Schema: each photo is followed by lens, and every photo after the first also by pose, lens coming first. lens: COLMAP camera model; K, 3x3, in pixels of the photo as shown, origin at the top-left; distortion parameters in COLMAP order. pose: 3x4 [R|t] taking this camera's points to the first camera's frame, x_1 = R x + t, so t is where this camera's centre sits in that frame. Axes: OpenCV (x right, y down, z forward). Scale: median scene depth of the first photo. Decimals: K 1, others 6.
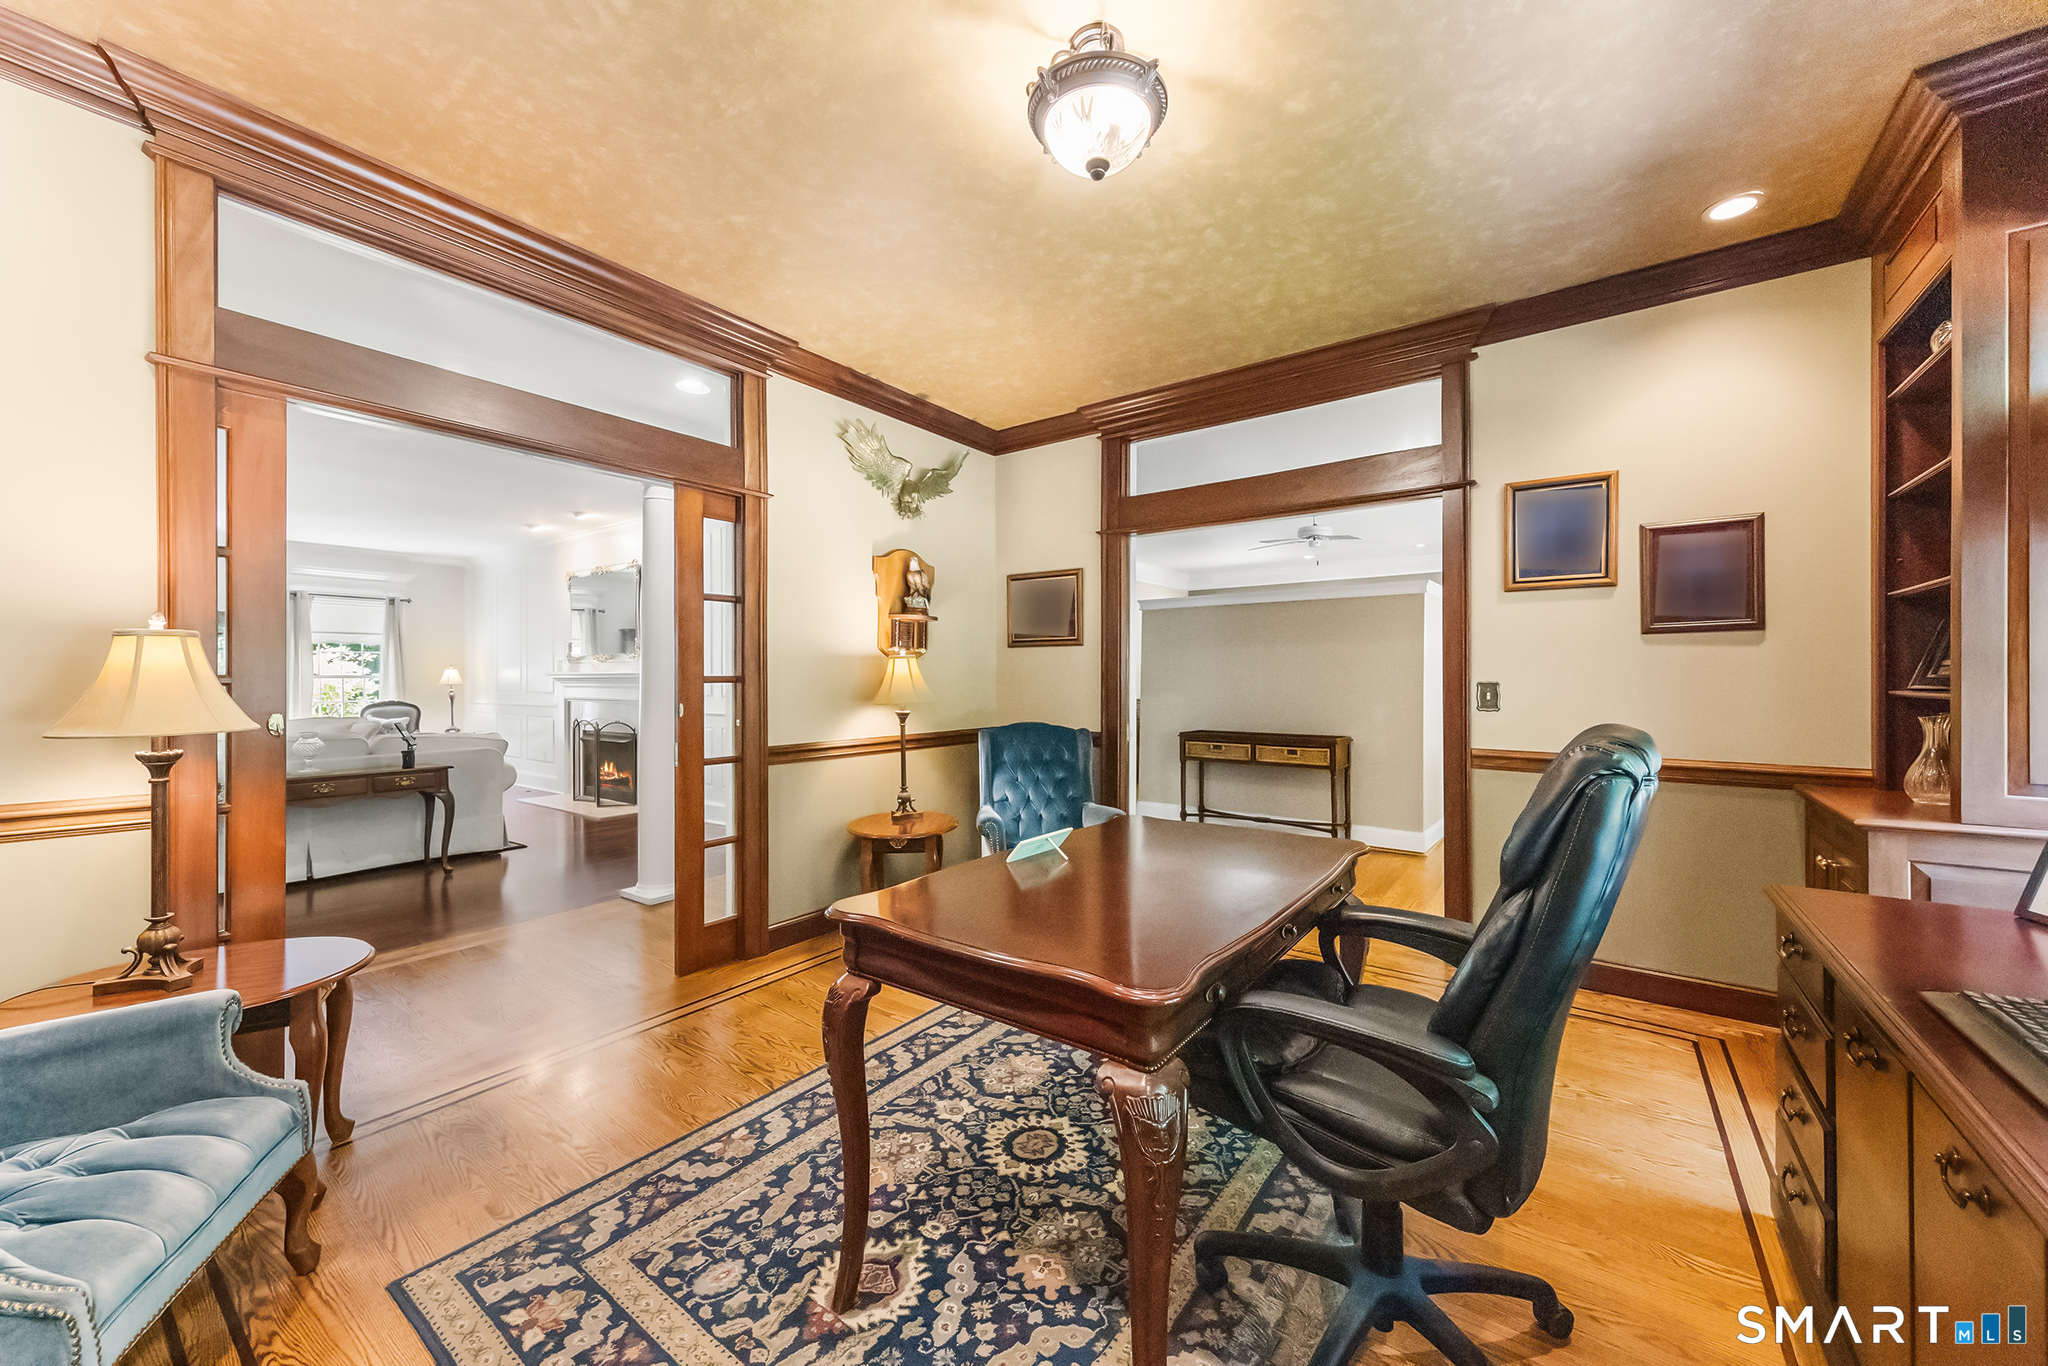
lens RADIAL K [[764.5, 0, 1023.3], [0, 764.5, 680.4], [0, 0, 1]] dist [-0.000141, -0.000017]
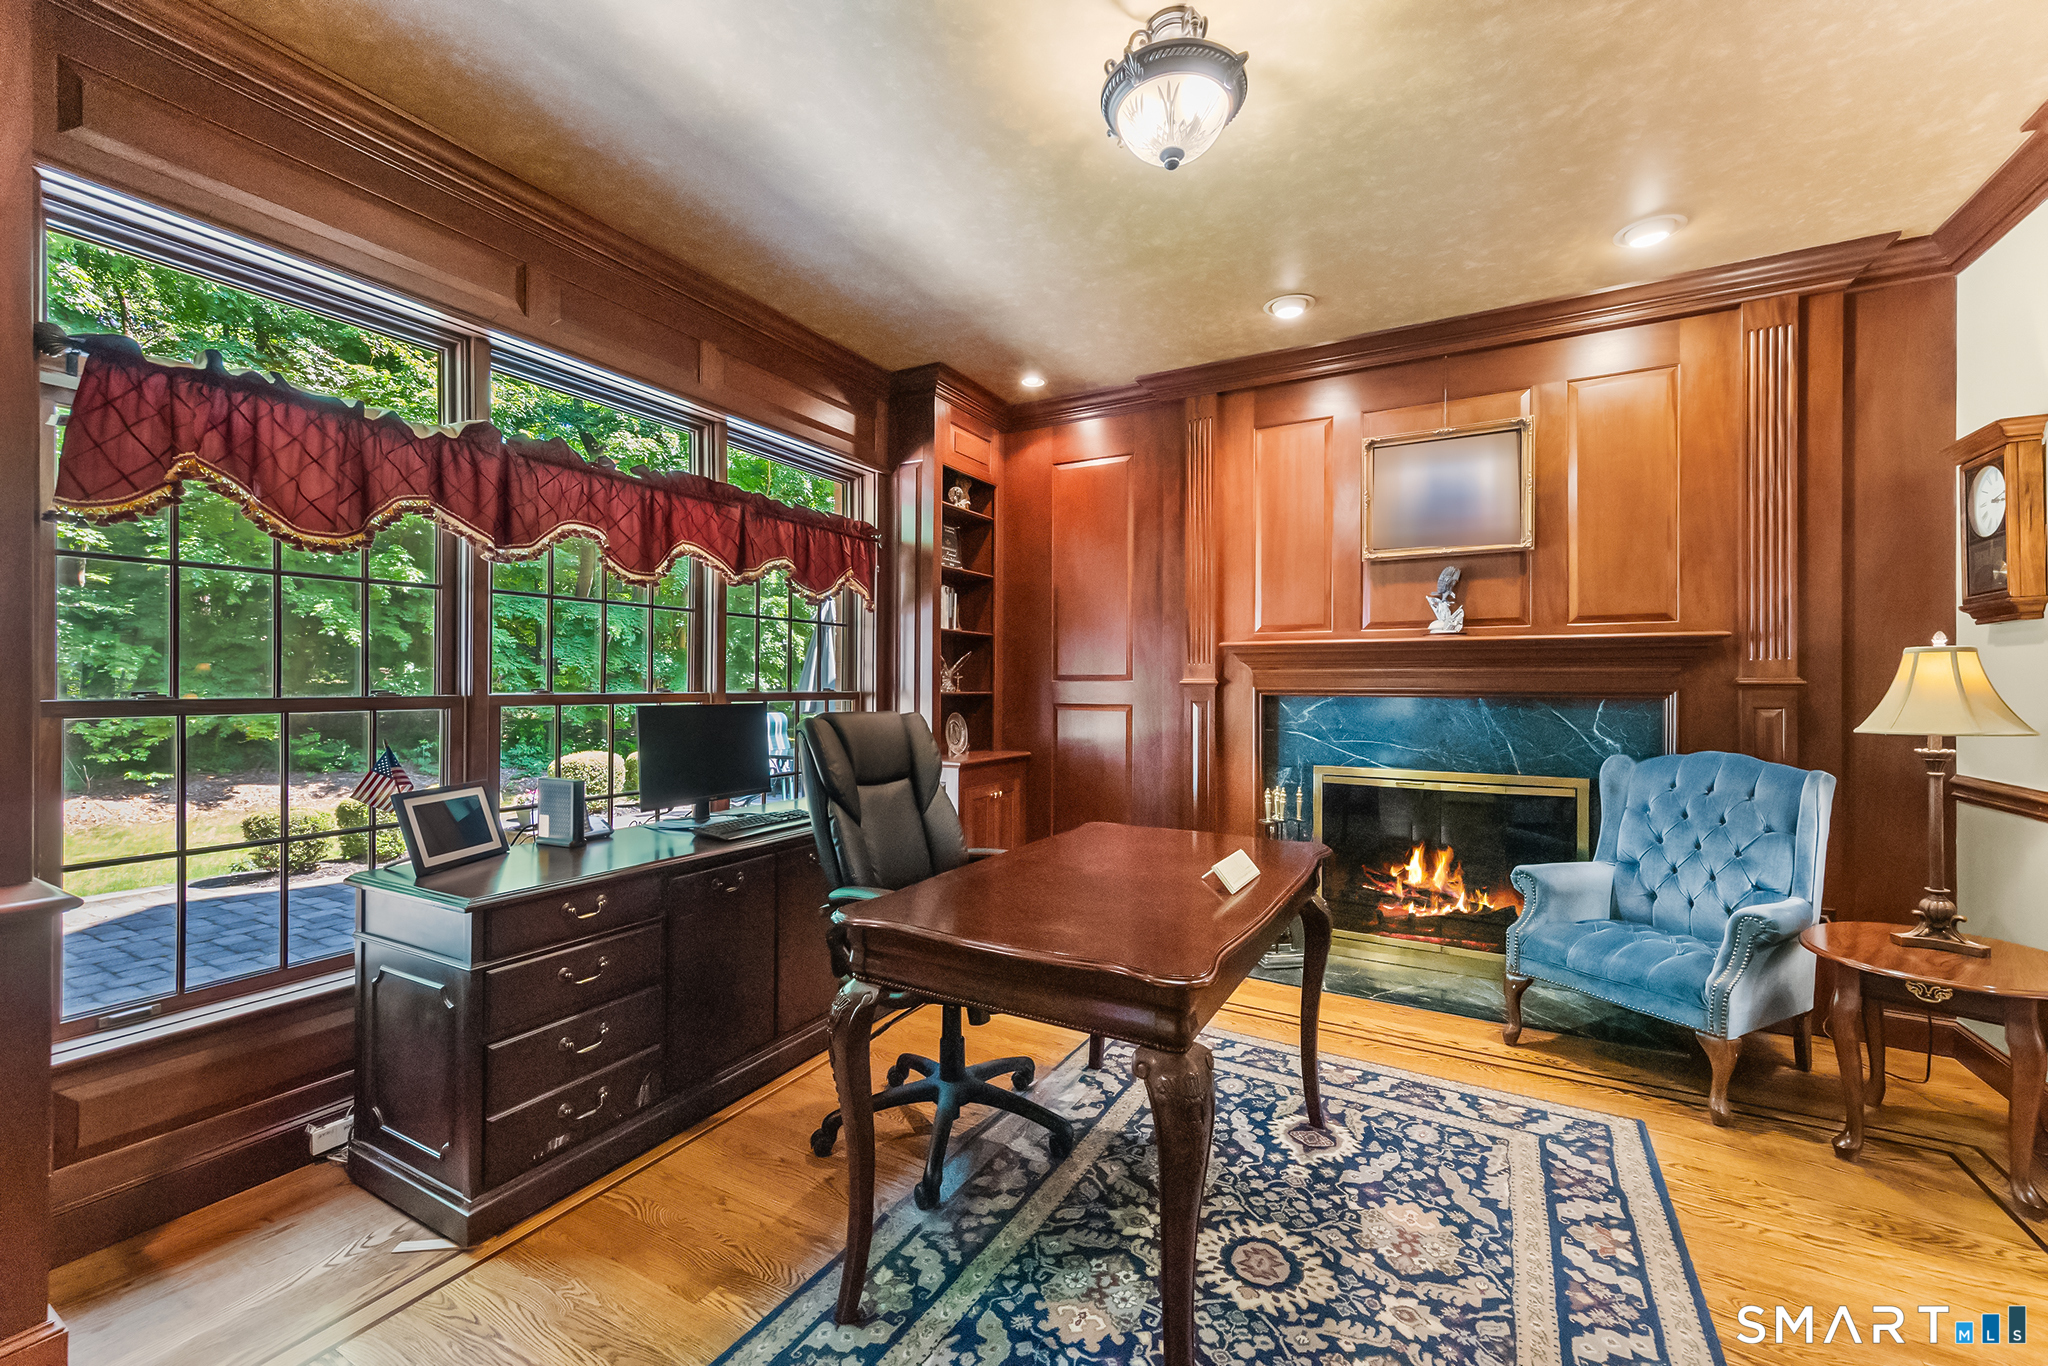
lens RADIAL K [[821.1, 0, 1027.0], [0, 821.1, 683.8], [0, 0, 1]] dist [0.002240, 0.000034]
pose [[-0.991879, -0.001520, -0.127179, 0.410433], [-0.001435, 0.999999, -0.000764, -0.004766], [0.127180, -0.000575, -0.991879, 2.021652]]
